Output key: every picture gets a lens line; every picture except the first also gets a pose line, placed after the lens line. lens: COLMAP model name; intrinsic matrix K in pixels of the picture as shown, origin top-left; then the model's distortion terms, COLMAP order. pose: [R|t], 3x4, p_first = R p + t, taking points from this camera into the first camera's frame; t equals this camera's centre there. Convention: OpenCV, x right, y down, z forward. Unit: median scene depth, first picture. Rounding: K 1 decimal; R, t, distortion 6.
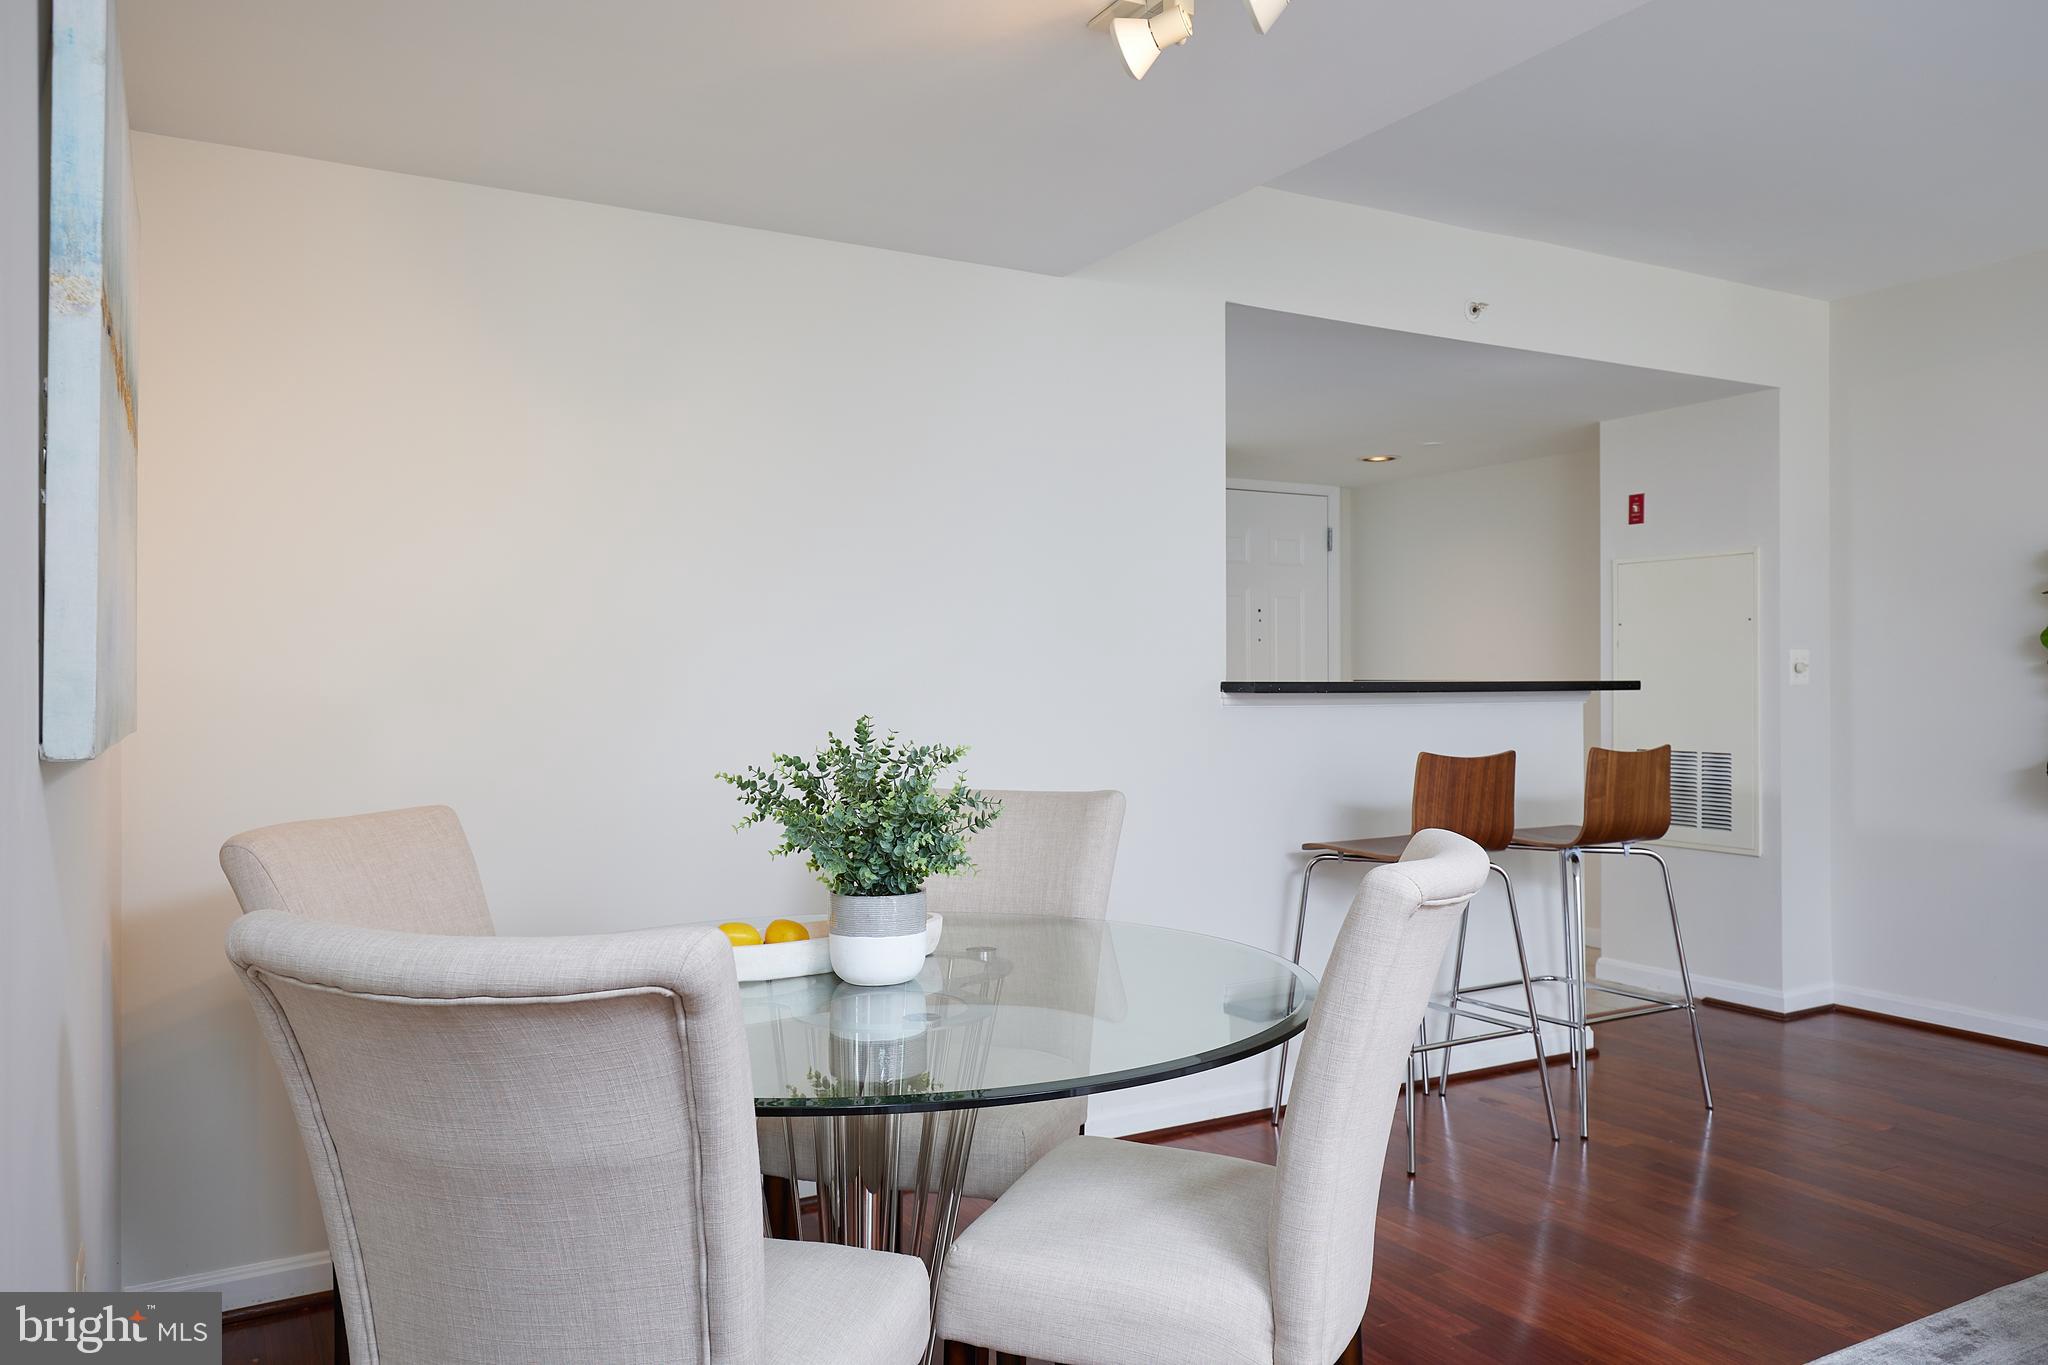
lens RADIAL K [[1464.4, 0, 1018.8], [0, 1464.4, 688.0], [0, 0, 1]] dist [0.004379, 0.000638]
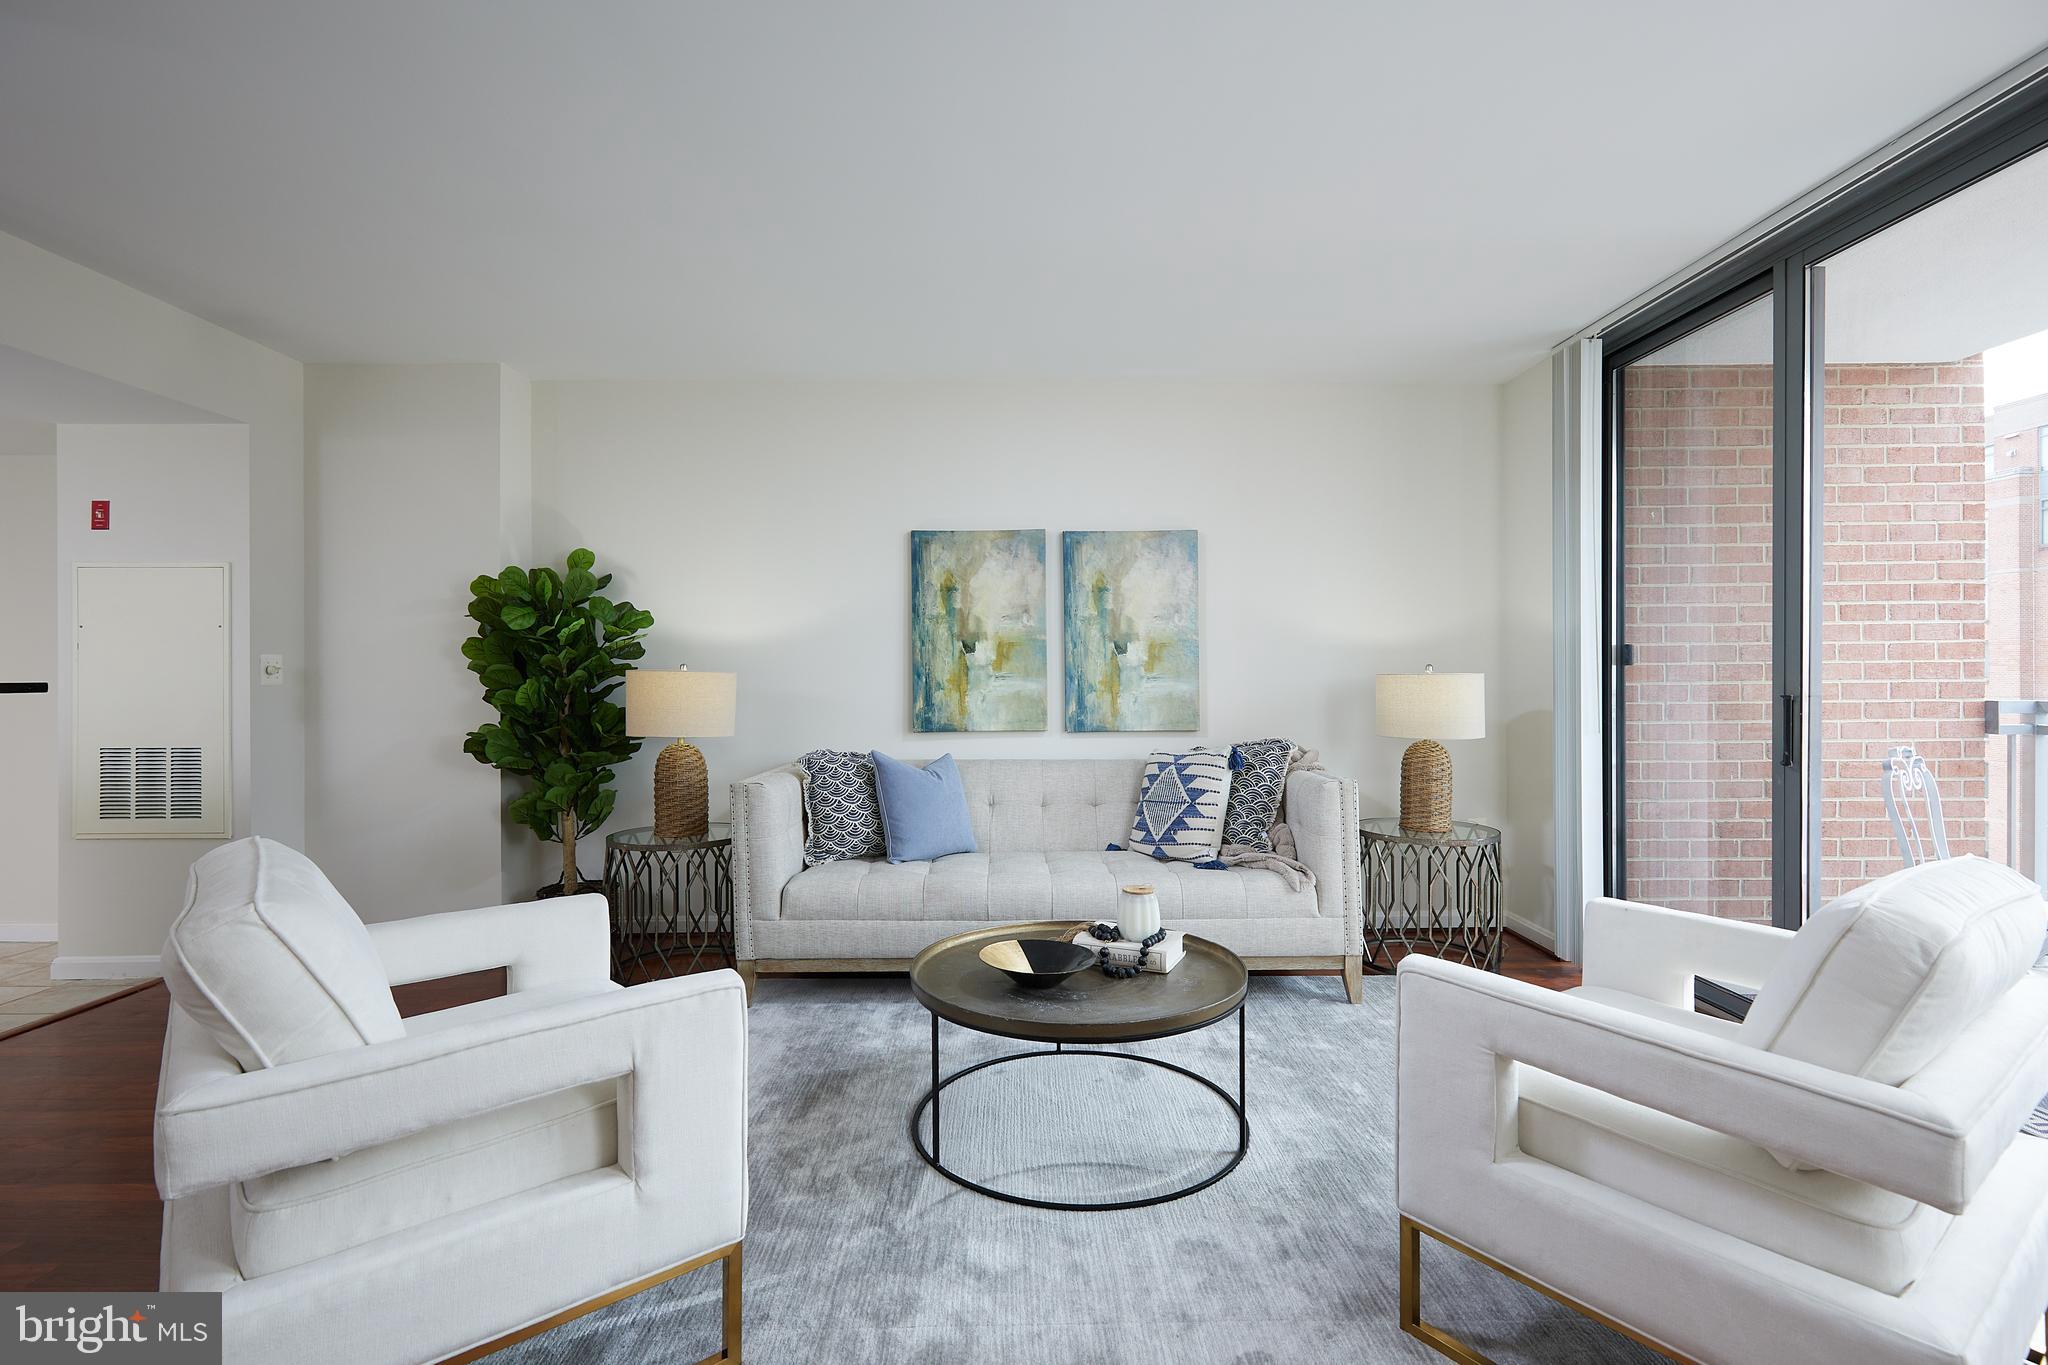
lens RADIAL K [[942.7, 0, 1021.5], [0, 942.7, 675.5], [0, 0, 1]] dist [0.003093, 0.000009]
pose [[0.485323, 0.003316, 0.874329, 0.168061], [0.004043, 0.999974, -0.006036, -0.002904], [-0.874326, 0.006464, 0.485297, 0.120820]]
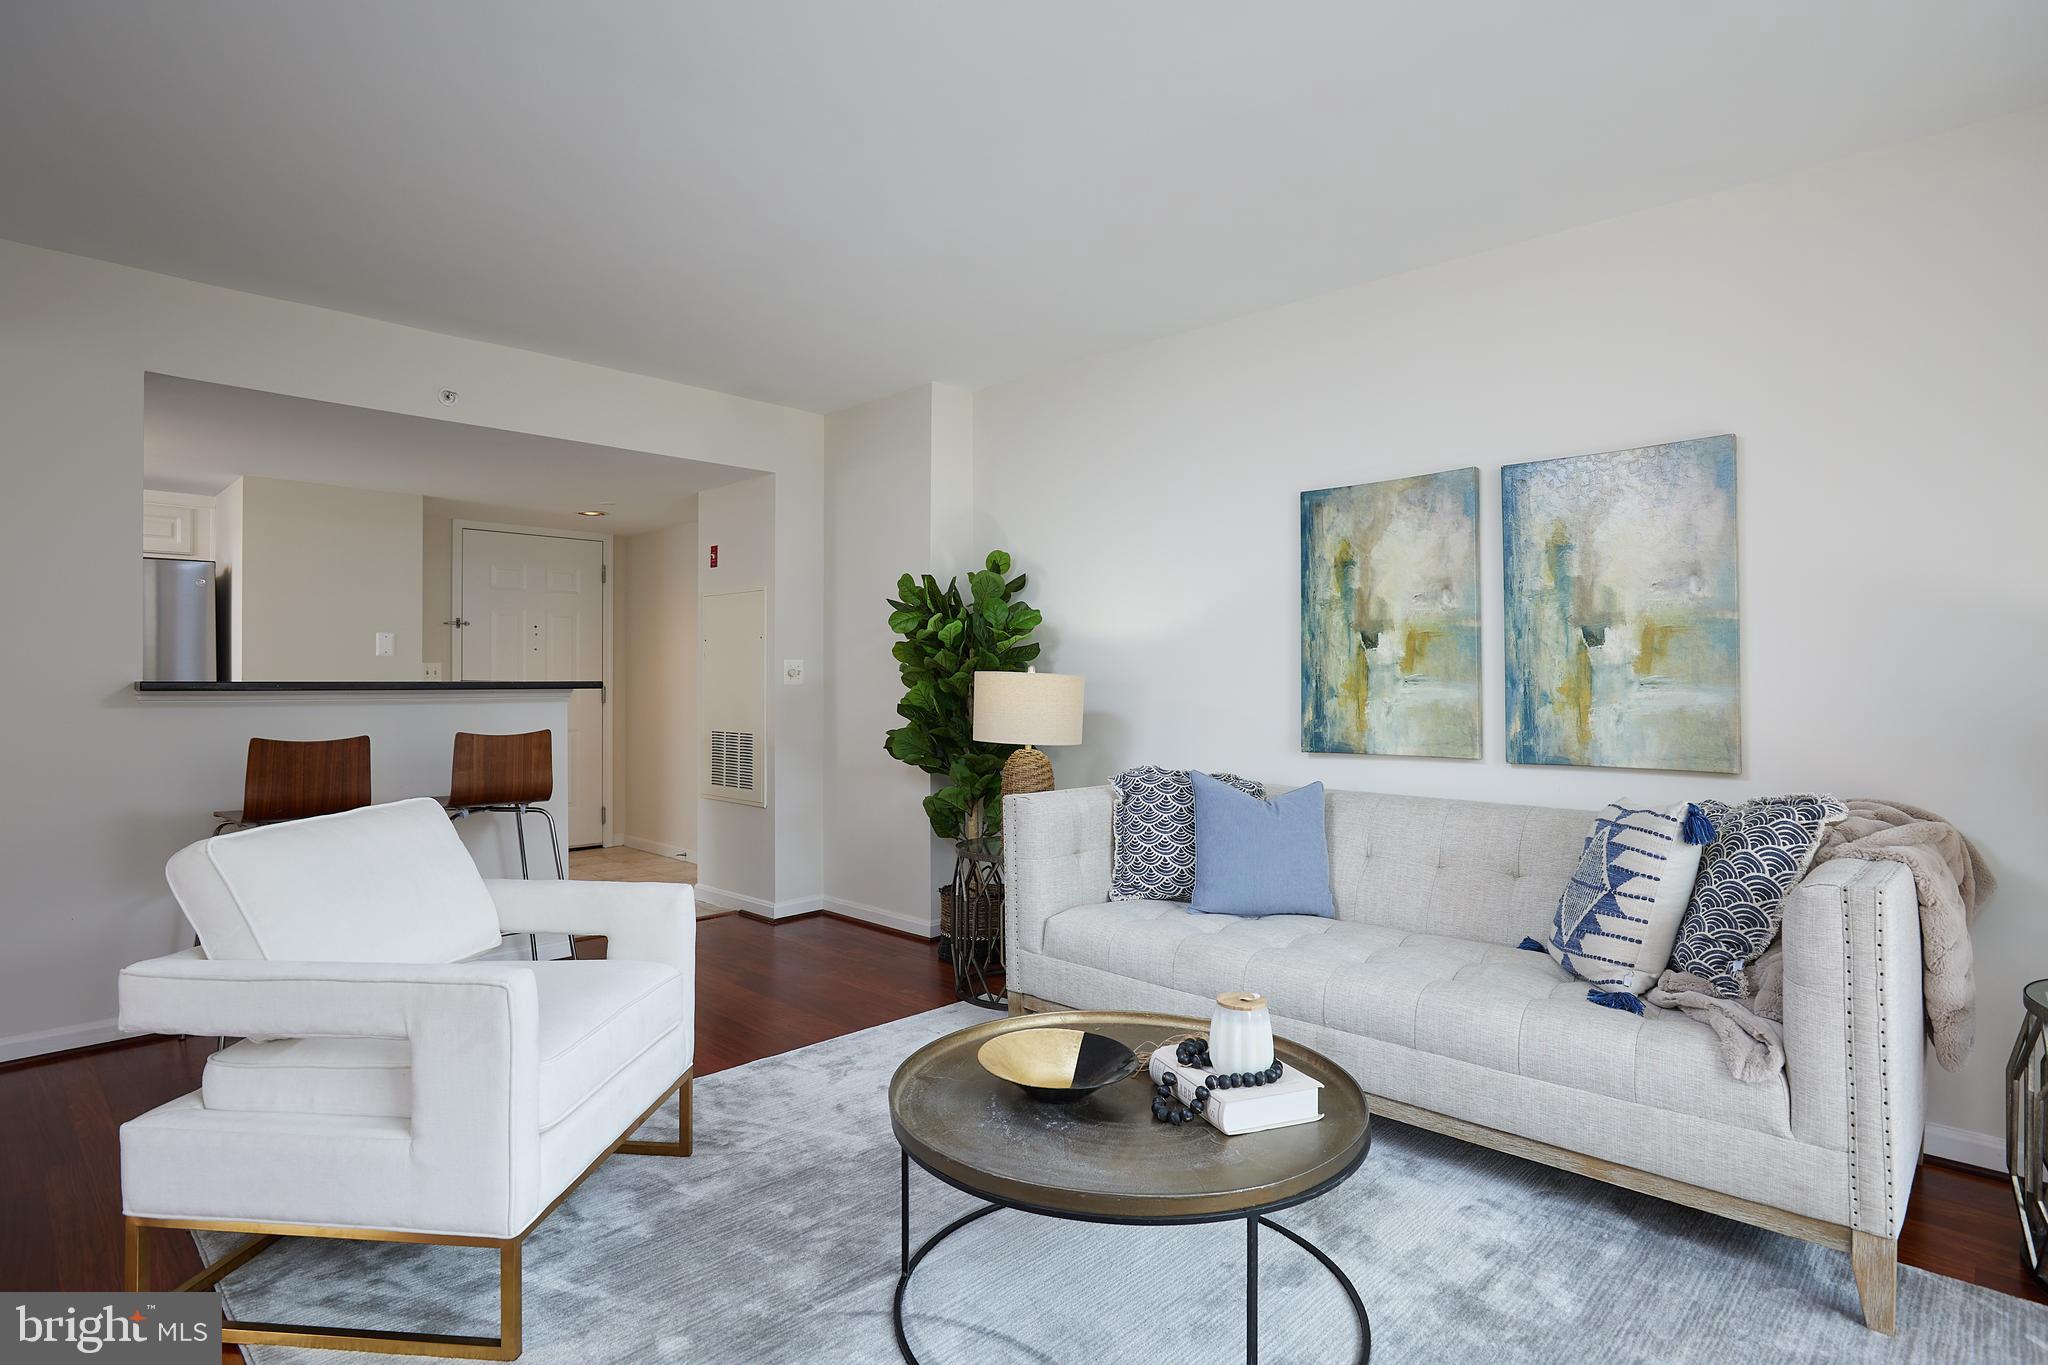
lens RADIAL K [[1045.8, 0, 1025.2], [0, 1045.8, 675.8], [0, 0, 1]] dist [-0.020288, -0.000422]
pose [[0.959793, 0.006404, 0.280637, 0.464879], [-0.004200, 0.999955, -0.008455, -0.003272], [-0.280679, 0.006936, 0.959777, -0.025077]]
